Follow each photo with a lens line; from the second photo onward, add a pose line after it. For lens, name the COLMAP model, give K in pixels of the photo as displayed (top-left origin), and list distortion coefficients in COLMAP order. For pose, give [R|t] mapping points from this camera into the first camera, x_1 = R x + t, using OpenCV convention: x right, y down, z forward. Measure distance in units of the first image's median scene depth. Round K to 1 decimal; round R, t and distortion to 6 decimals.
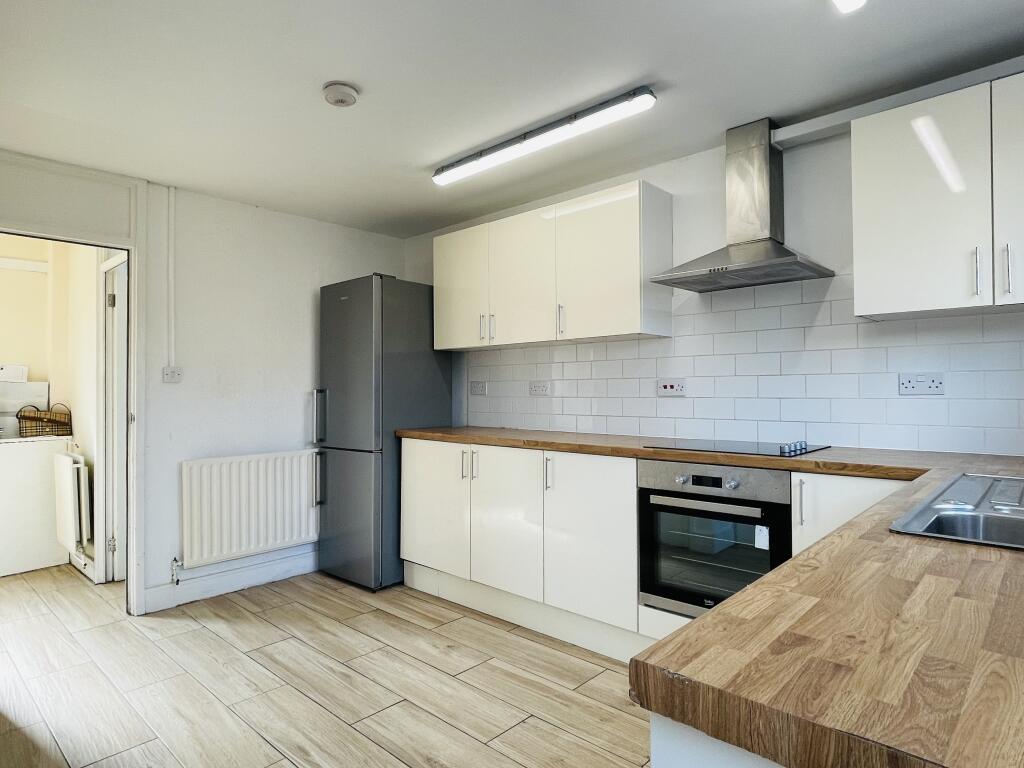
lens RADIAL K [[594.8, 0, 518.6], [0, 594.8, 389.4], [0, 0, 1]] dist [0.017311, -0.009788]
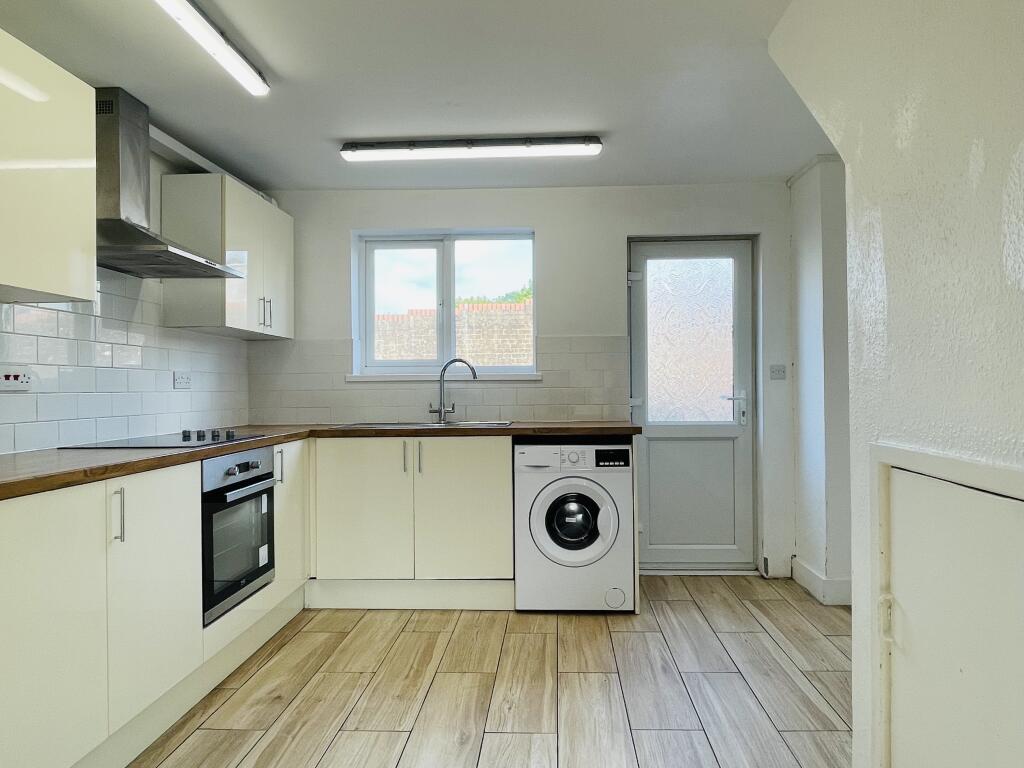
lens RADIAL K [[594.8, 0, 519.6], [0, 594.8, 383.6], [0, 0, 1]] dist [0.017311, -0.009788]
pose [[-0.609276, 0.020002, 0.792706, -0.777017], [0.015699, 0.999790, -0.013161, 0.025376], [-0.792803, 0.004426, -0.609462, 1.175583]]
